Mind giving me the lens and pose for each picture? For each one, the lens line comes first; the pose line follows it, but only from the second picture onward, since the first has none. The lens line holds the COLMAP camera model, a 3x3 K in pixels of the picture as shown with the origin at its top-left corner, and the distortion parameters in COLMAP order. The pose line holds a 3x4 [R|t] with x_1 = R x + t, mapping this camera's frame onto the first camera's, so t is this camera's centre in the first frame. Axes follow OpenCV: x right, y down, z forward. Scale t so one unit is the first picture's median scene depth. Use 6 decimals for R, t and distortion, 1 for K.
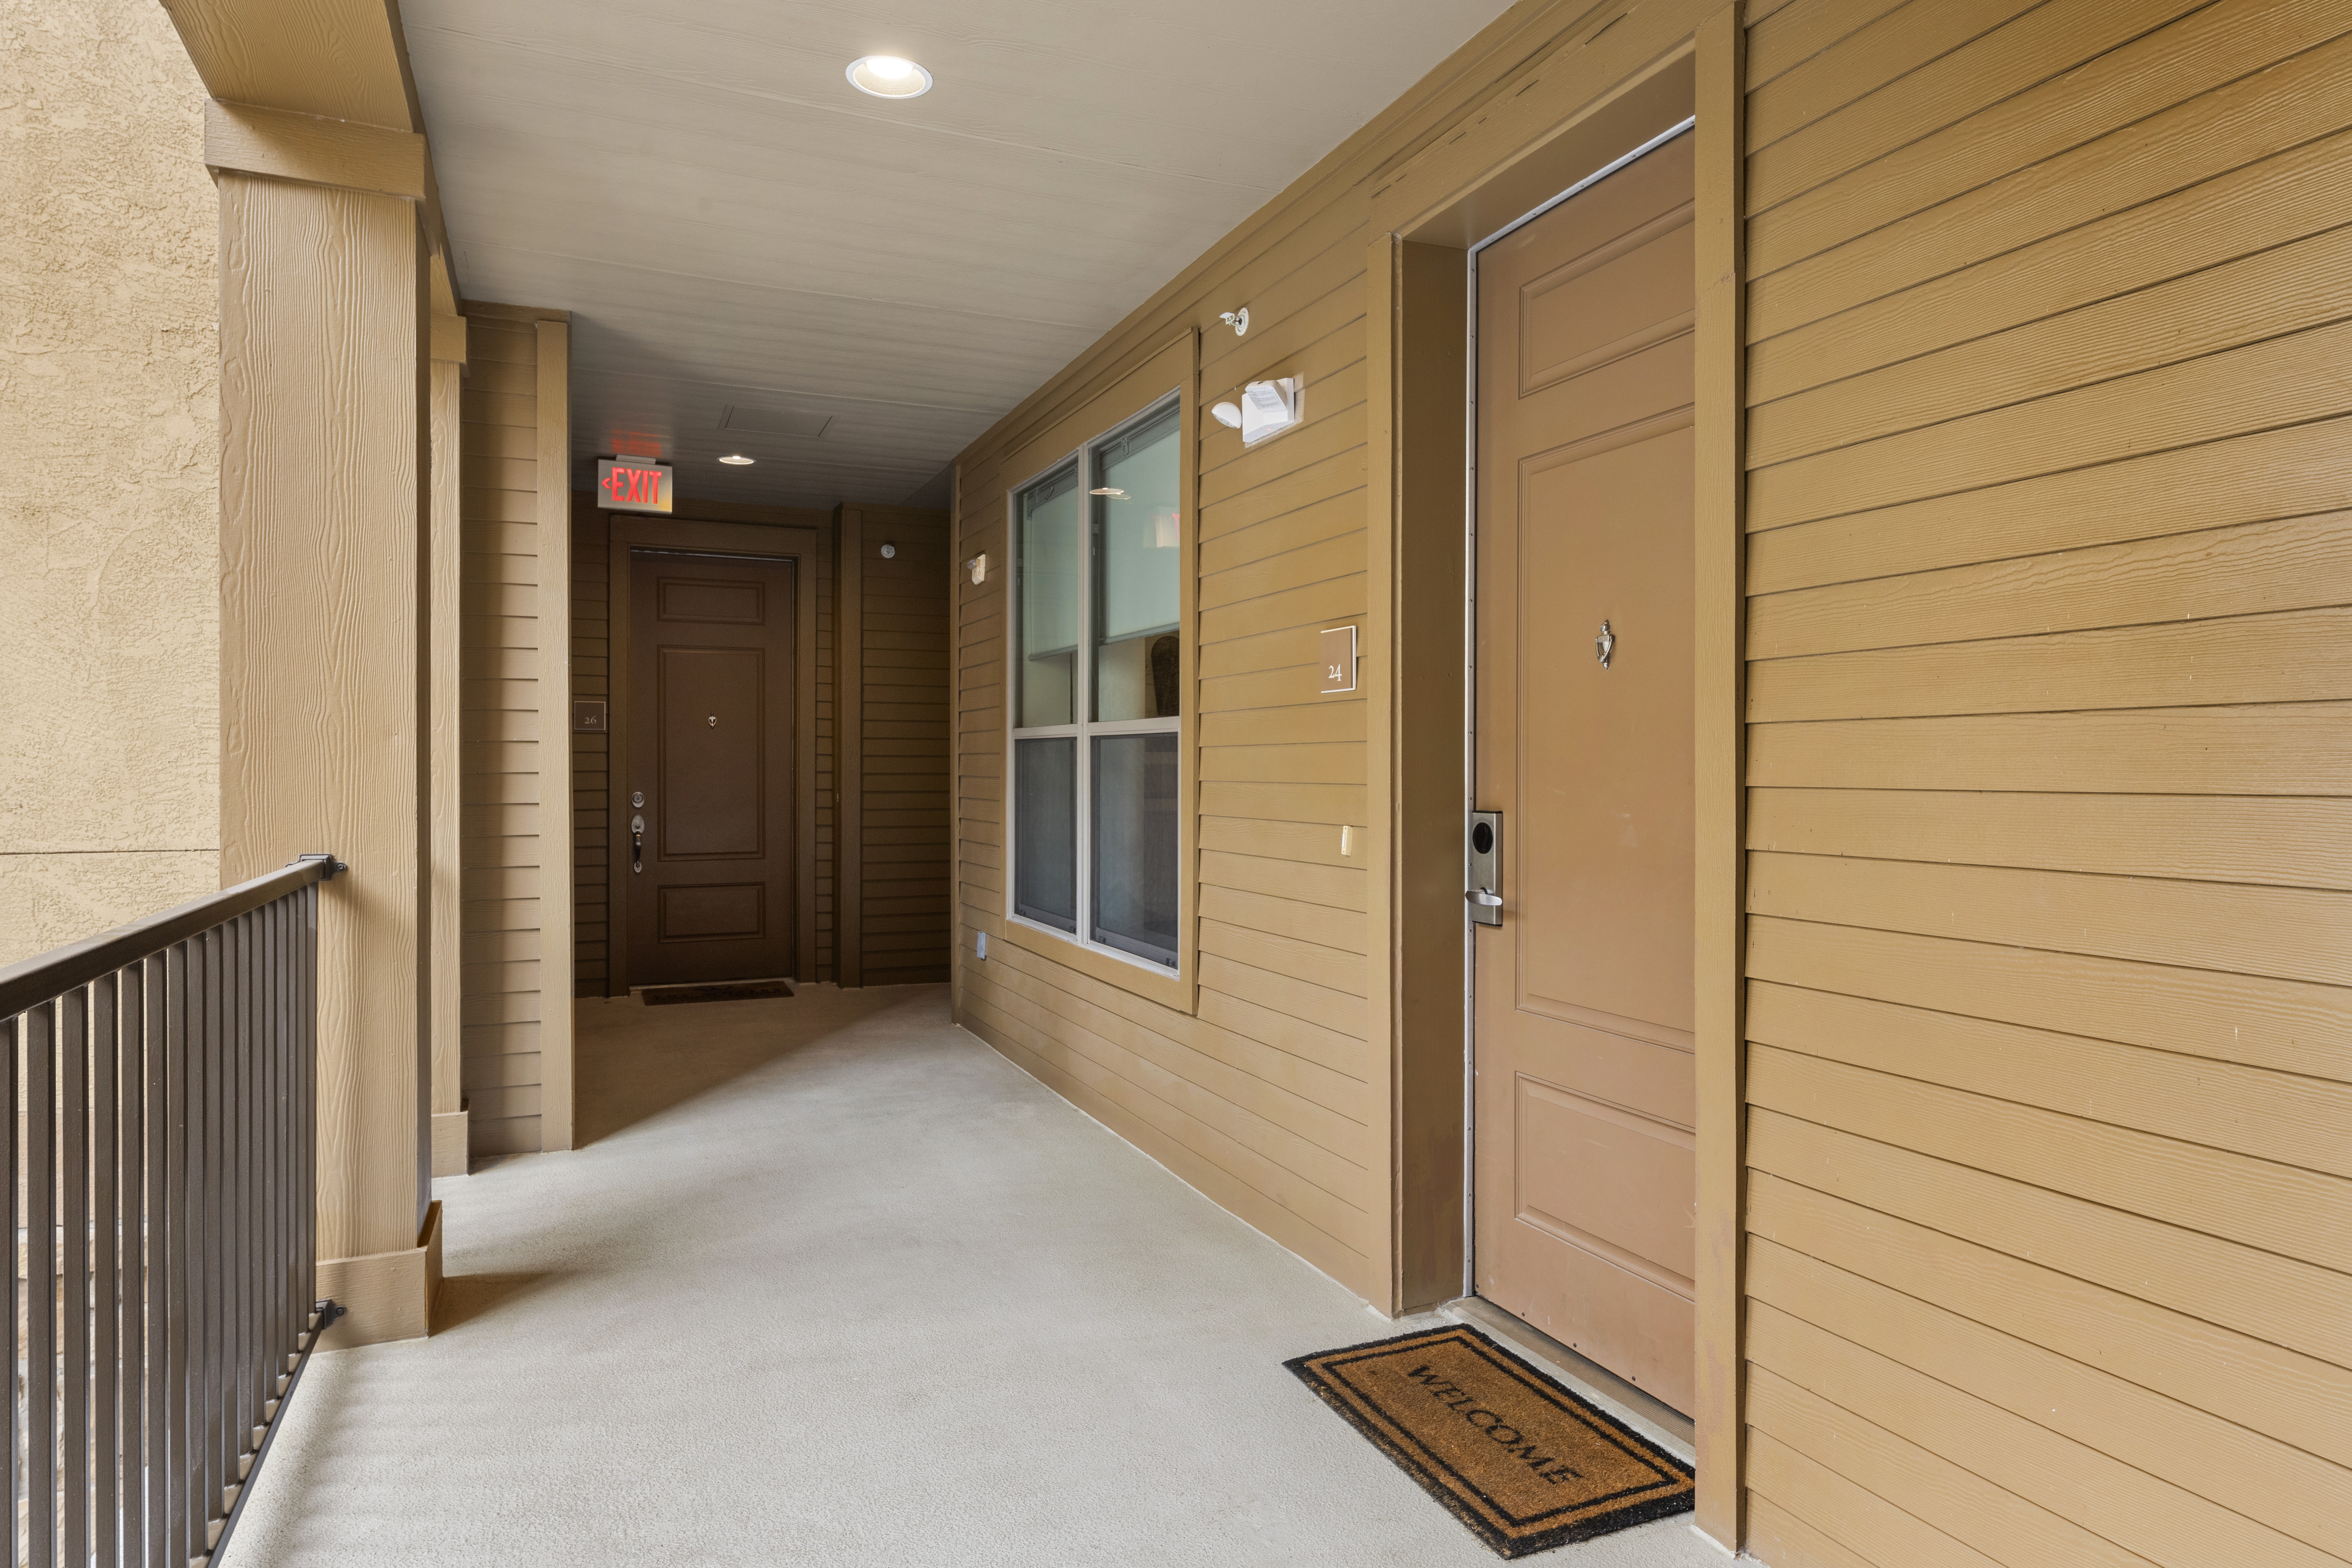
lens RADIAL K [[1393.8, 0, 1179.1], [0, 1393.8, 779.2], [0, 0, 1]] dist [-0.003579, -0.000229]
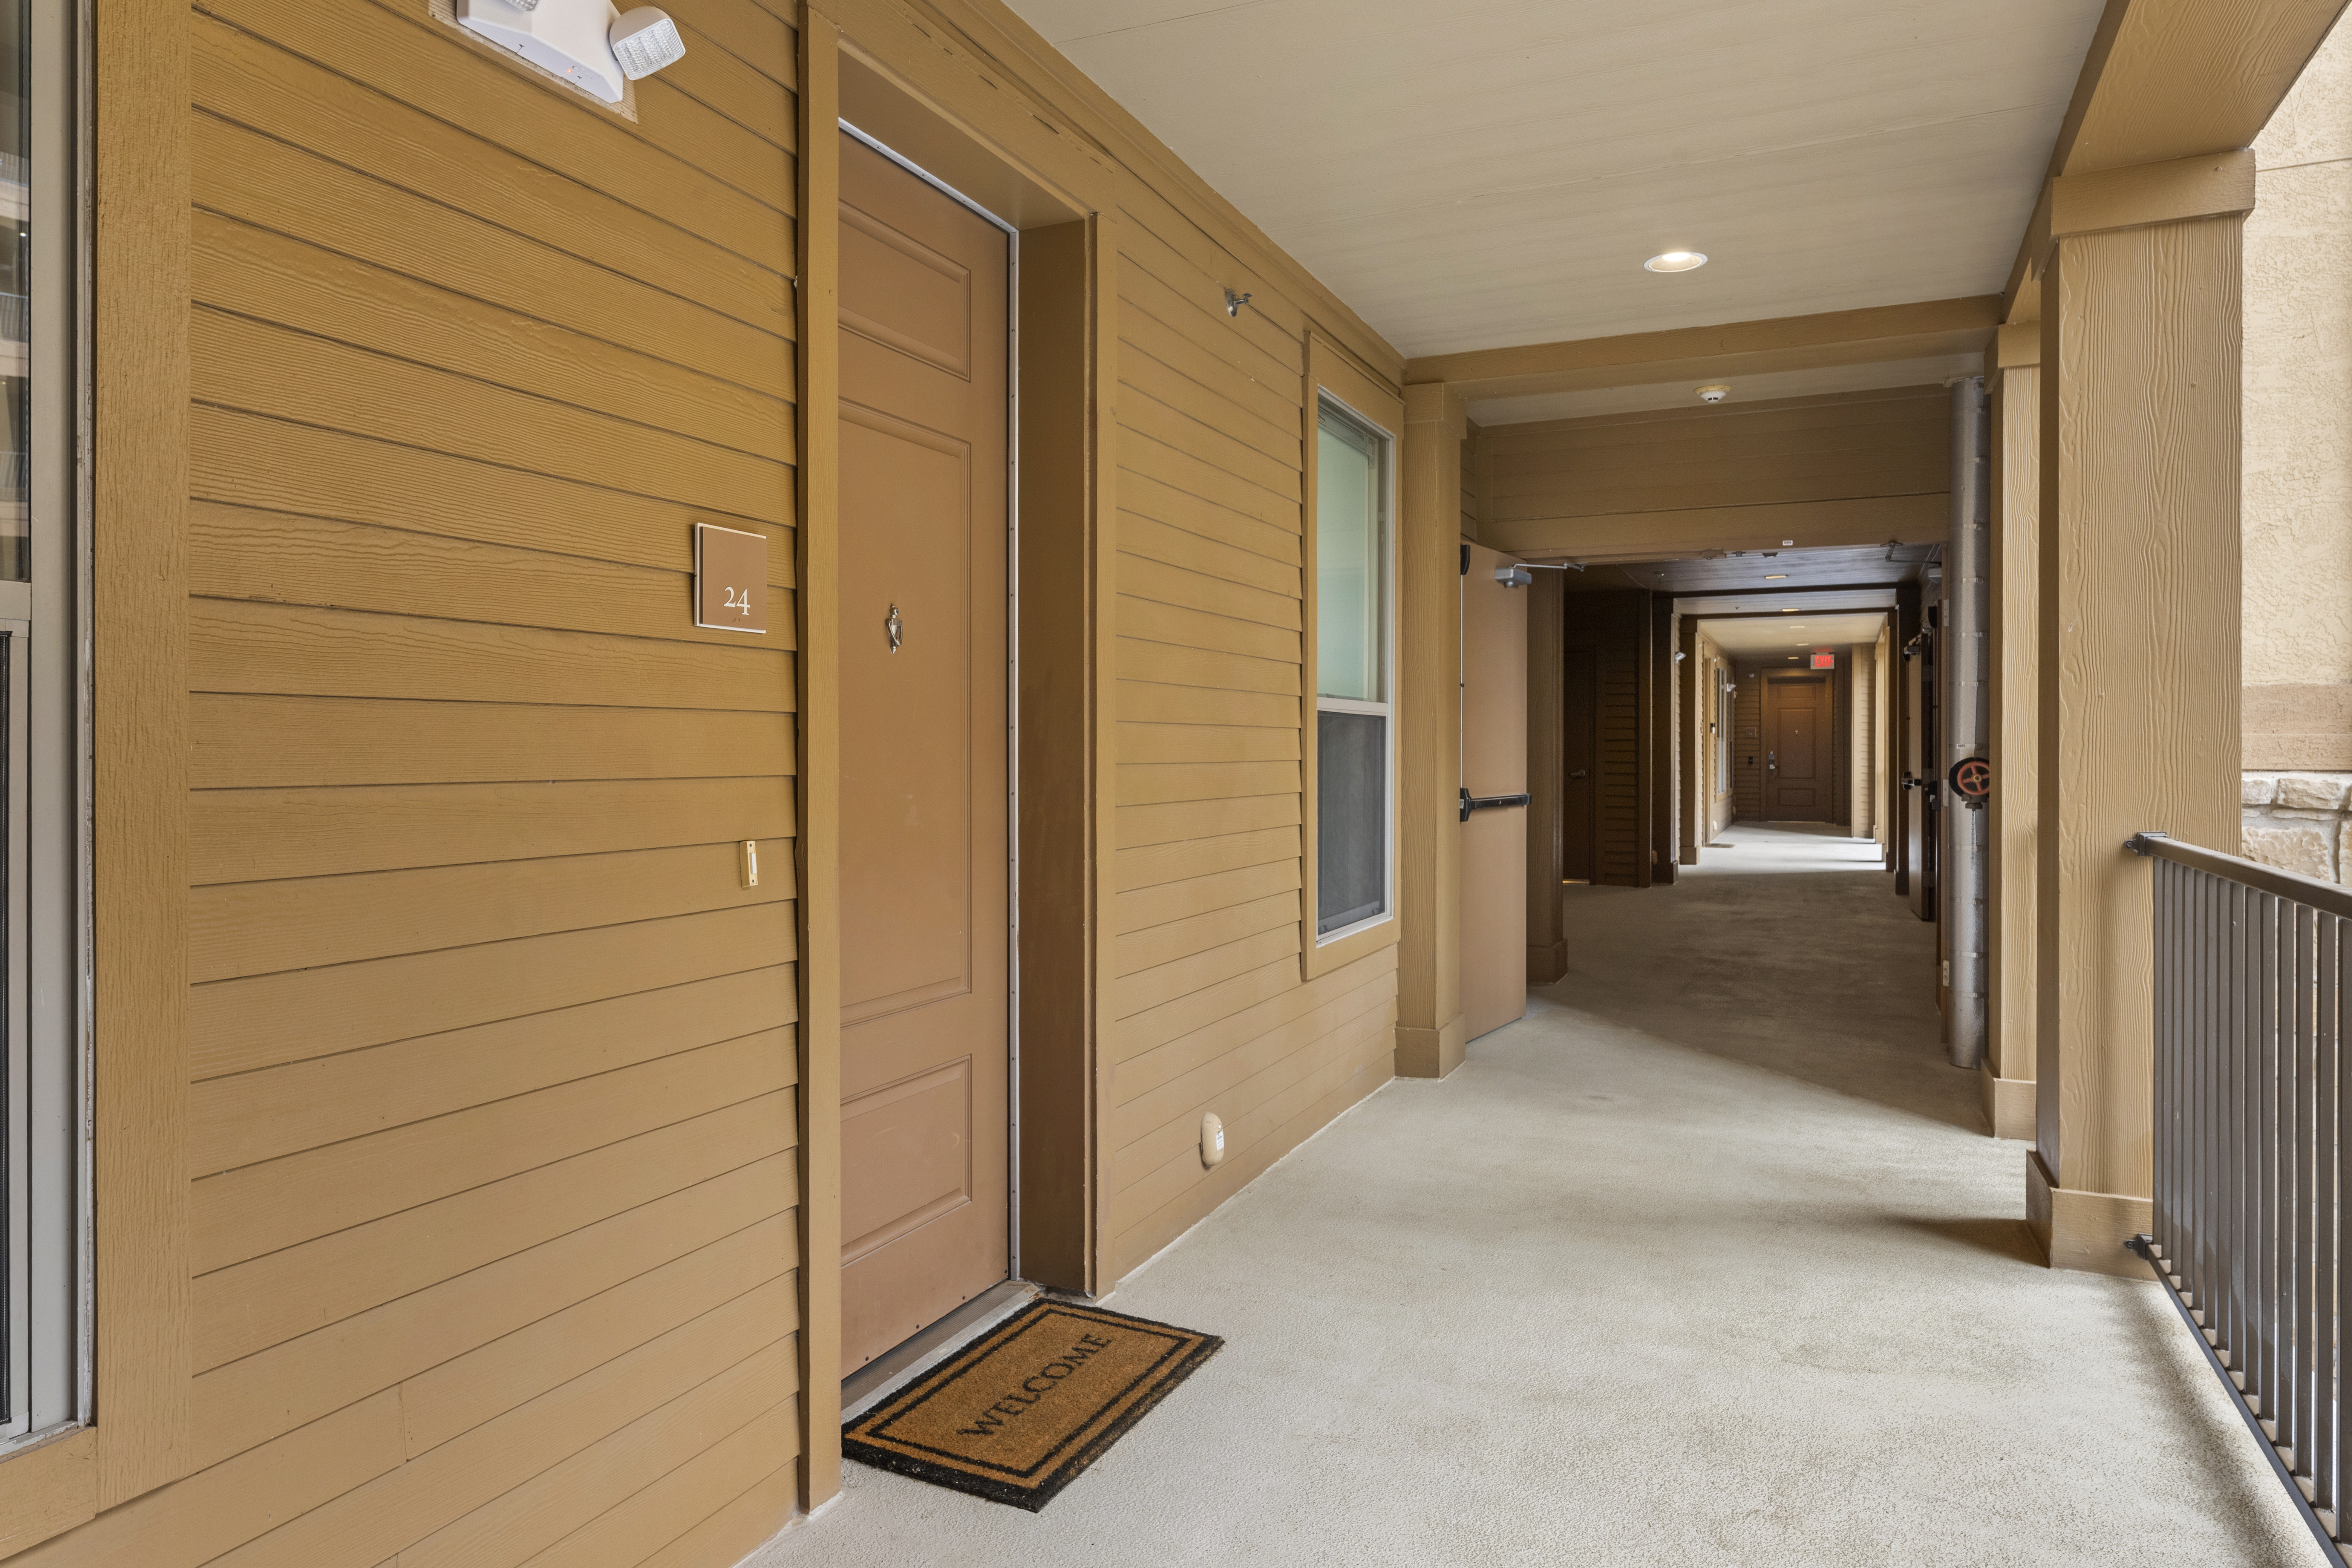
lens RADIAL K [[1449.6, 0, 1175.2], [0, 1449.6, 761.4], [0, 0, 1]] dist [0.004444, 0.000277]
pose [[-0.658296, -0.012466, 0.752656, -0.649241], [0.006113, 0.999741, 0.021905, -0.021506], [-0.752735, 0.019021, -0.658049, 1.629380]]
